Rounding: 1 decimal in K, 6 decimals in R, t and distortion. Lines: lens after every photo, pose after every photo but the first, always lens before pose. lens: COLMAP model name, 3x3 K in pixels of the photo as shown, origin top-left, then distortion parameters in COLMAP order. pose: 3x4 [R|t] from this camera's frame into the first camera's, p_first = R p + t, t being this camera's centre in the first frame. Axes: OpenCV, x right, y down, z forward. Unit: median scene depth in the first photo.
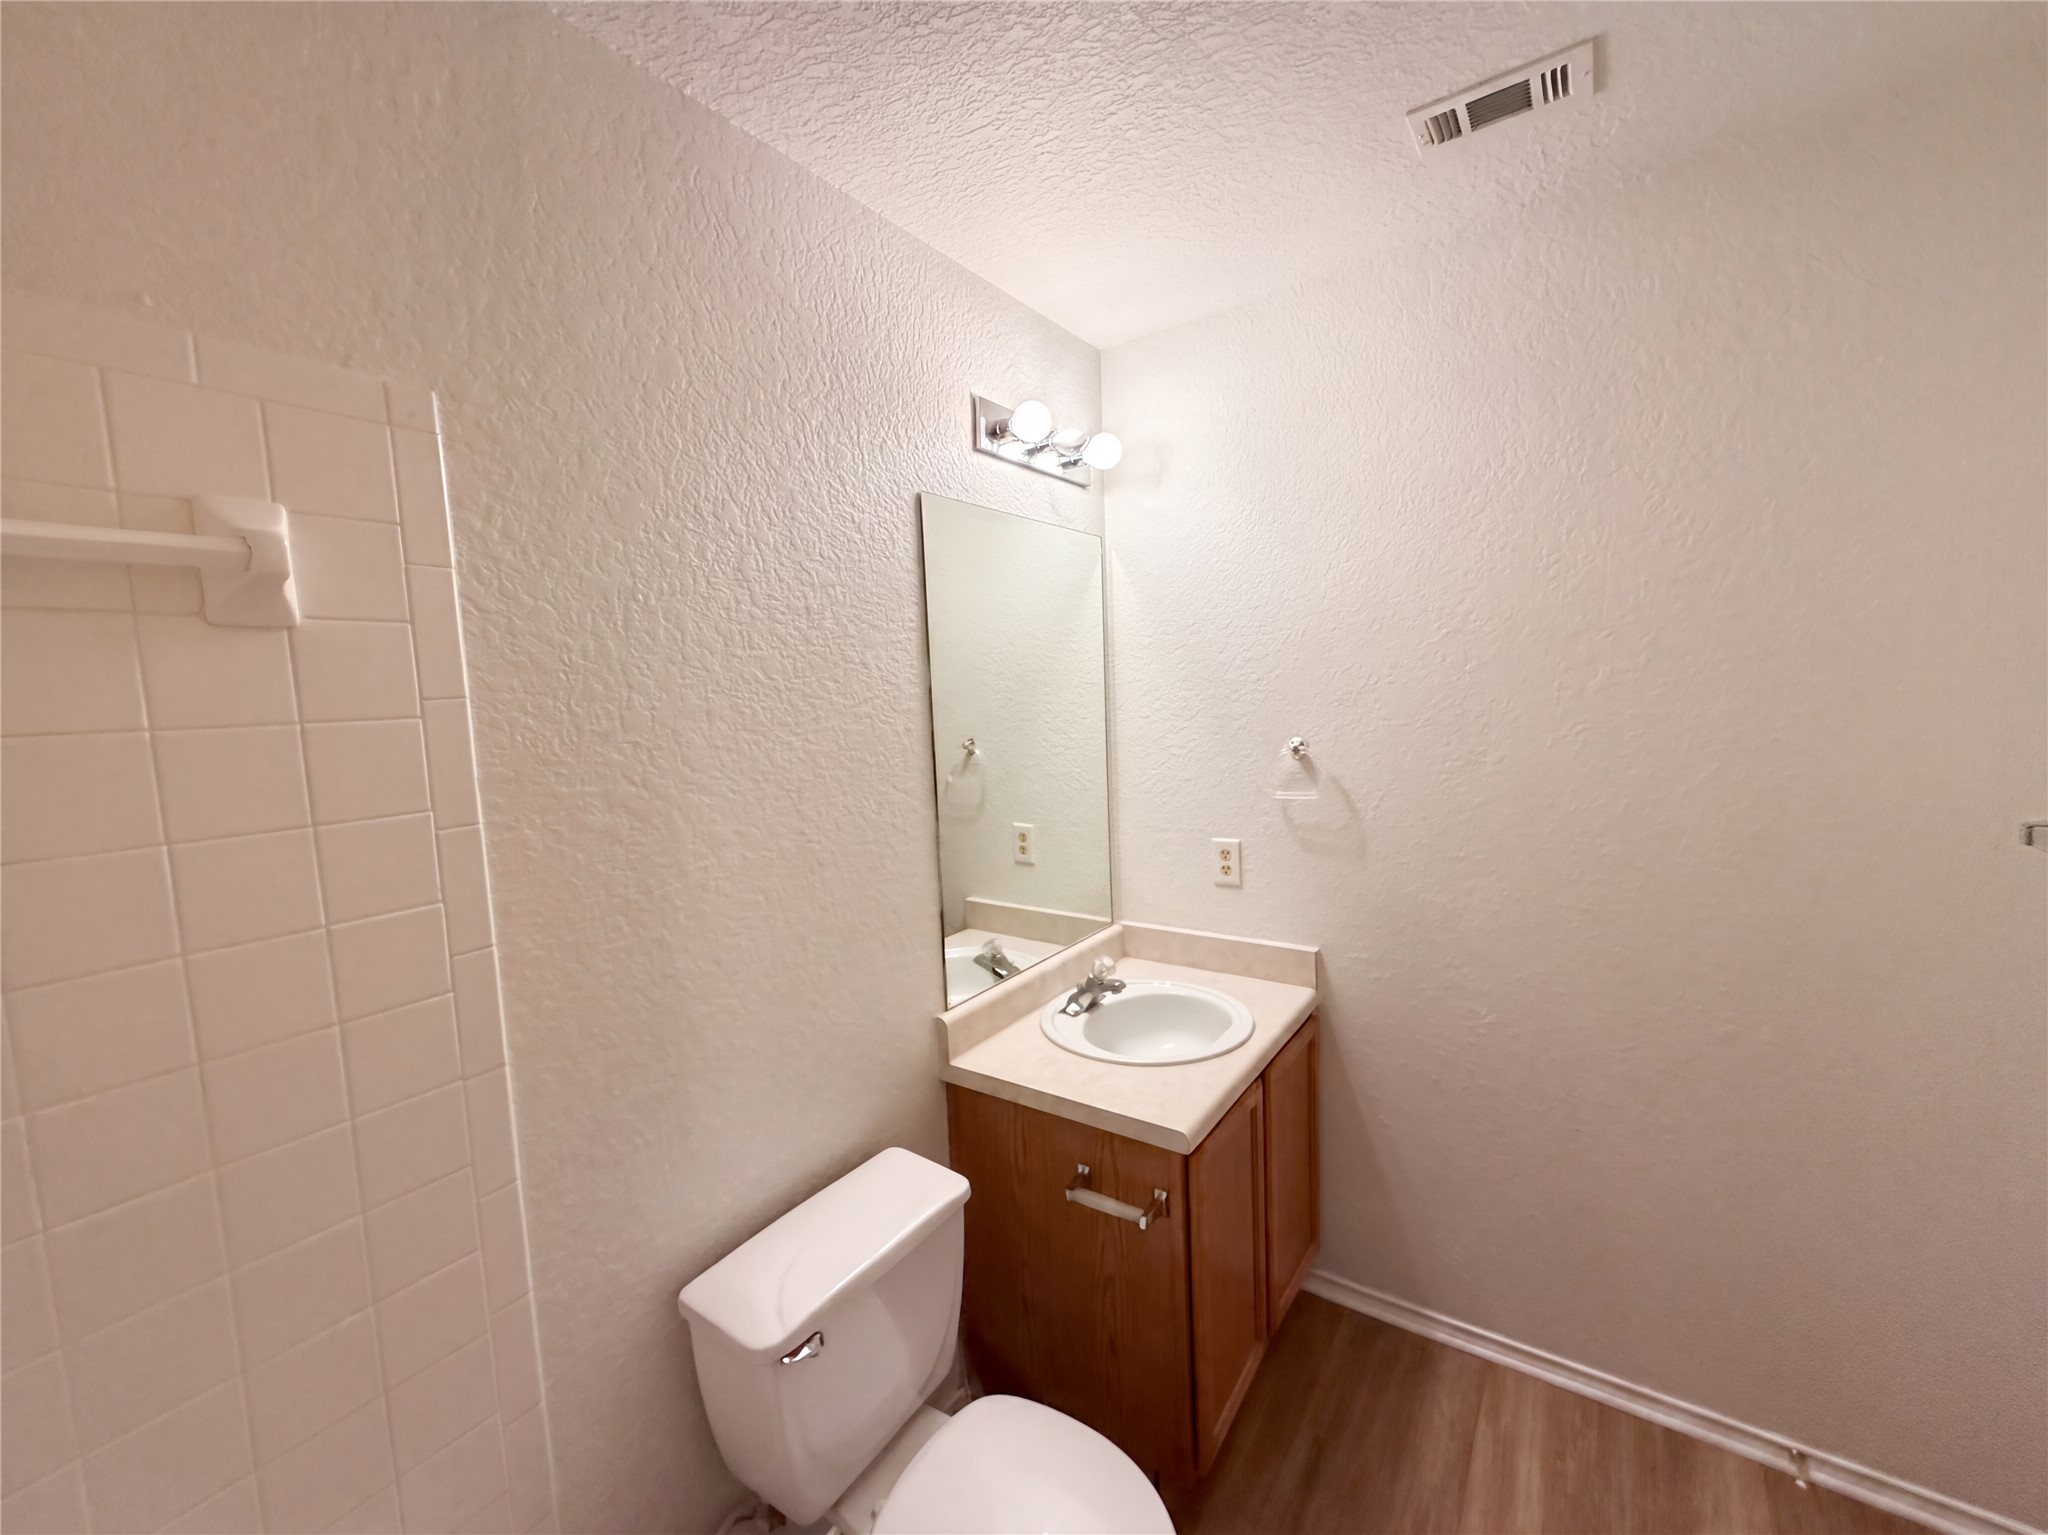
lens RADIAL K [[814.8, 0, 1024.0], [0, 814.8, 767.5], [0, 0, 1]] dist [0.000684, 0.000015]
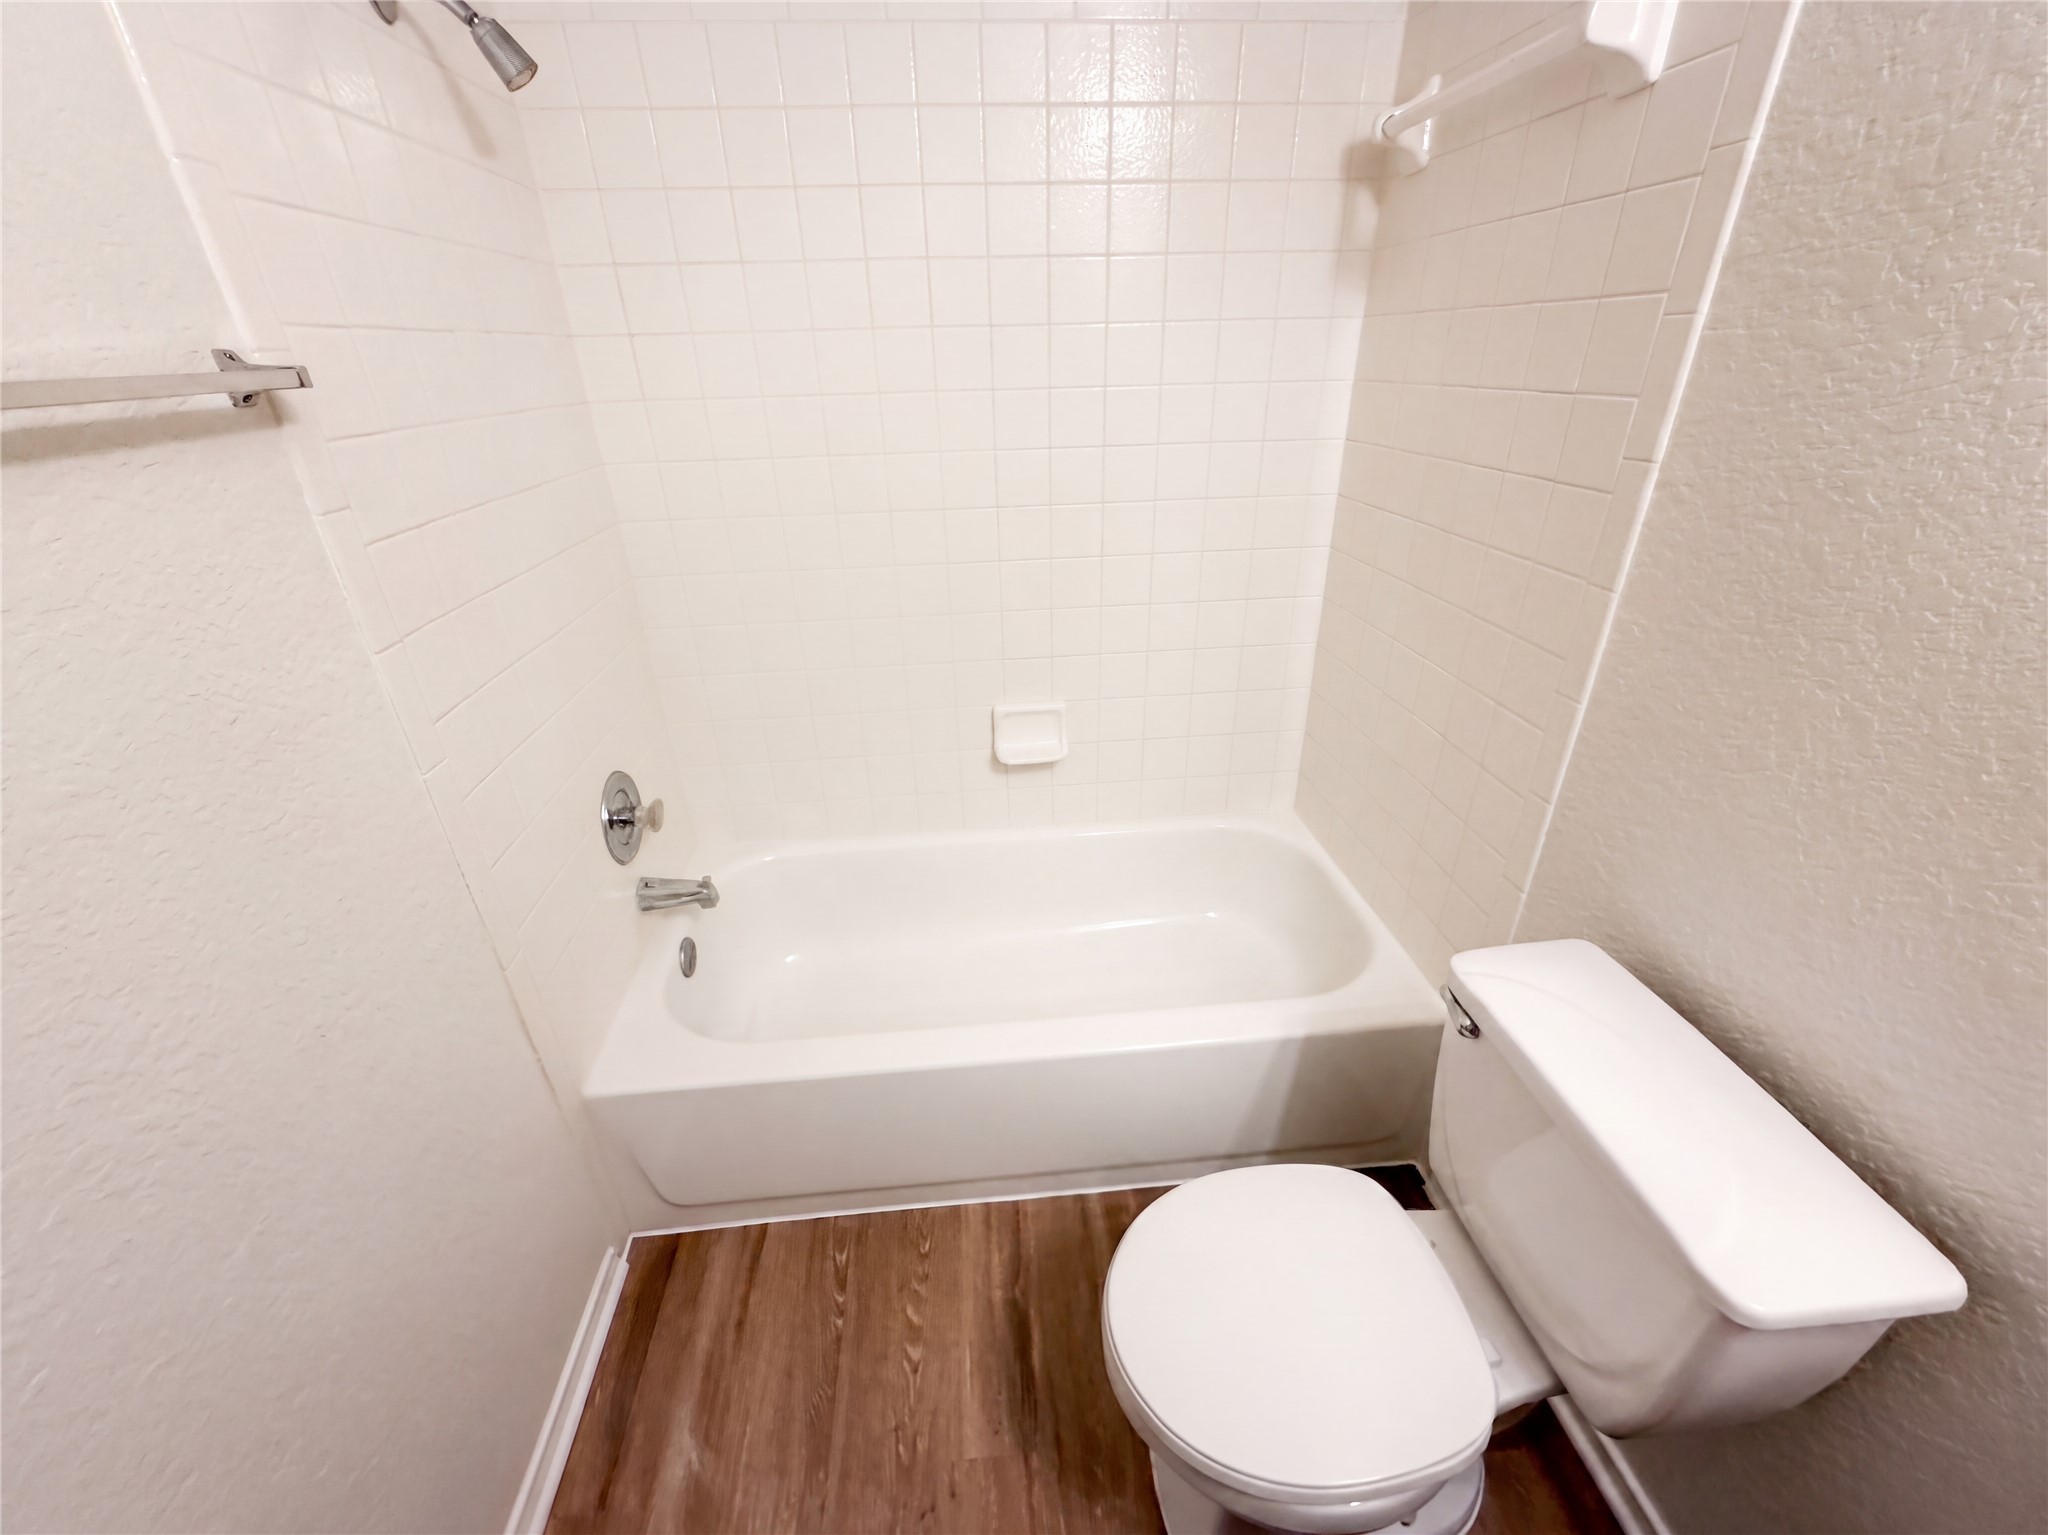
lens RADIAL K [[814.8, 0, 1024.0], [0, 814.8, 767.5], [0, 0, 1]] dist [0.000684, 0.000015]
pose [[-0.760414, 0.346146, -0.549503, 0.470186], [-0.004916, 0.843028, 0.537847, 0.007367], [0.649420, 0.411688, -0.639349, 1.103071]]
